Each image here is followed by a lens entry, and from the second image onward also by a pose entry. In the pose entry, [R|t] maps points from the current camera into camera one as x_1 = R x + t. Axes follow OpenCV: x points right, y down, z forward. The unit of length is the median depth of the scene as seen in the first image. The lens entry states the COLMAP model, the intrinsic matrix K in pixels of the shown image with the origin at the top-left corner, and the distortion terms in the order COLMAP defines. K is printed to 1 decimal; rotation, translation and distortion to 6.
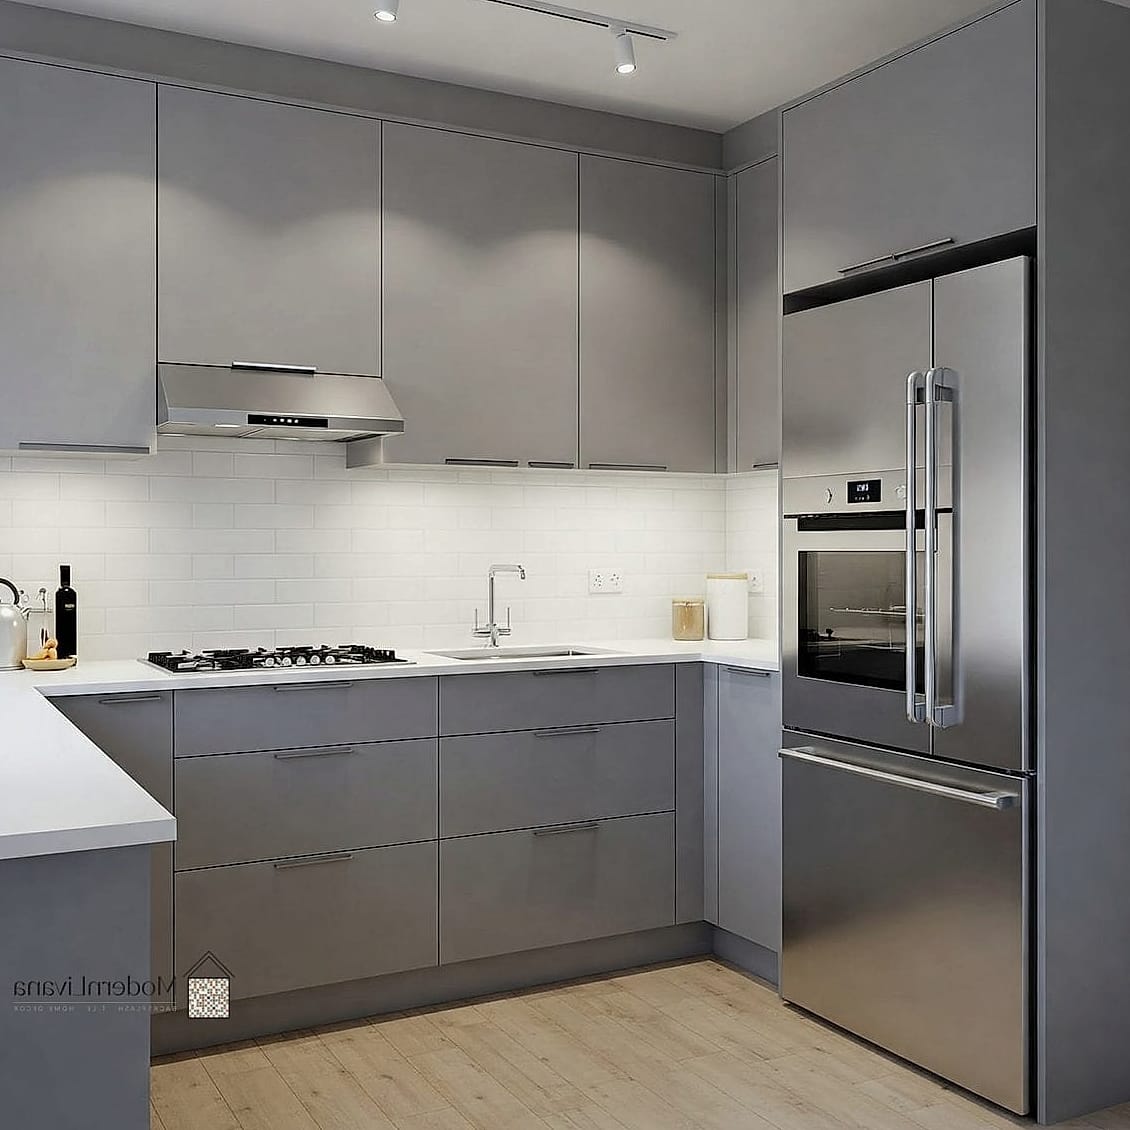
lens RADIAL K [[1264.0, 0, 565.0], [0, 1264.0, 565.0], [0, 0, 1]] dist [-0.000243, -0.012088]
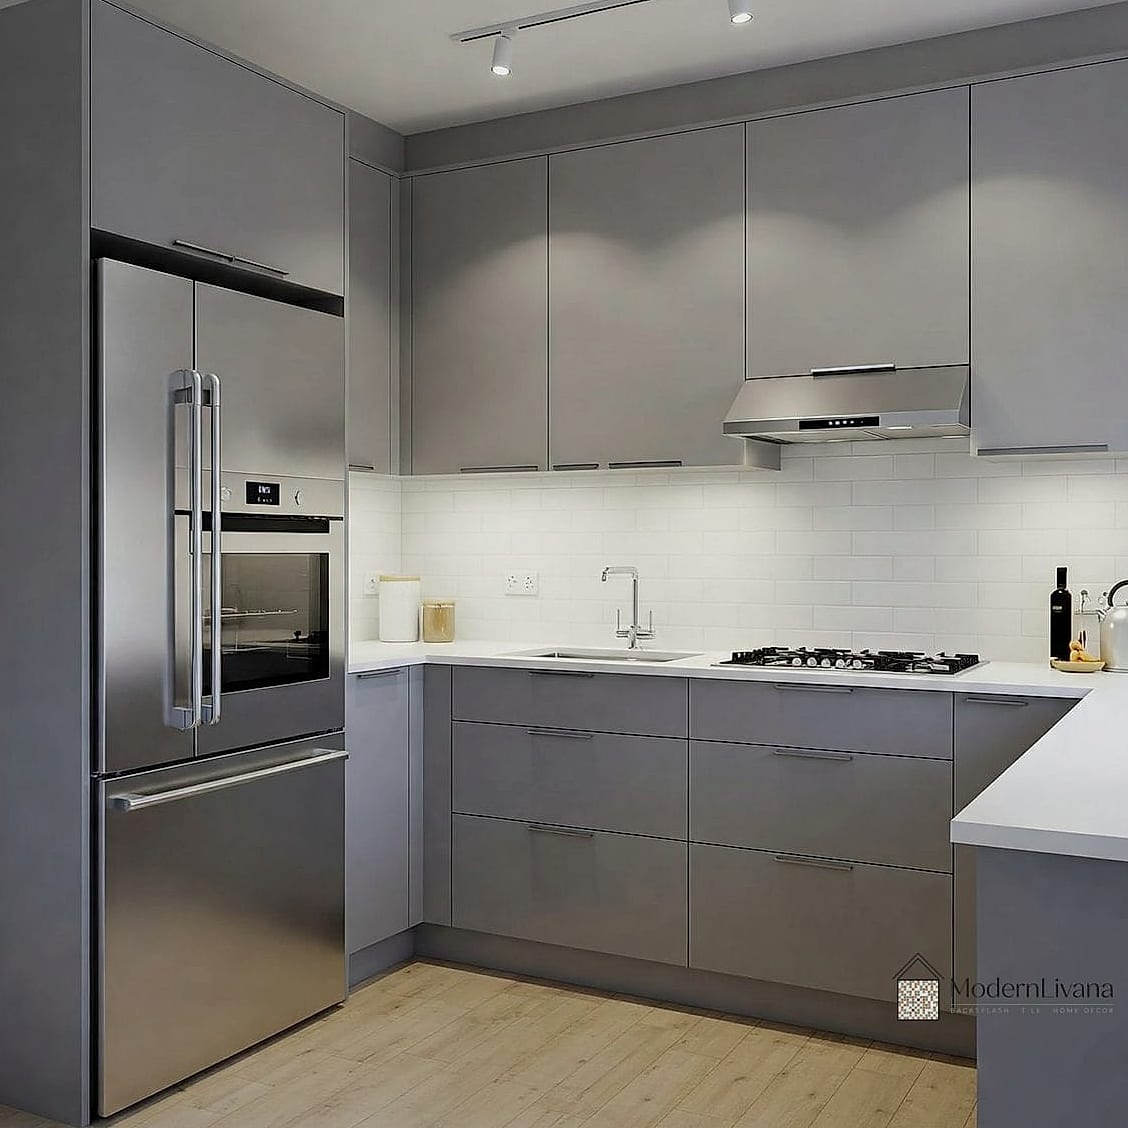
lens RADIAL K [[1265.4, 0, 564.0], [0, 1265.4, 564.0], [0, 0, 1]] dist [-0.001183, -0.007069]
pose [[0.542581, 0.009128, -0.839954, 0.727469], [-0.011081, 0.999932, 0.003709, -0.005230], [0.839931, 0.007295, 0.542645, 0.395570]]
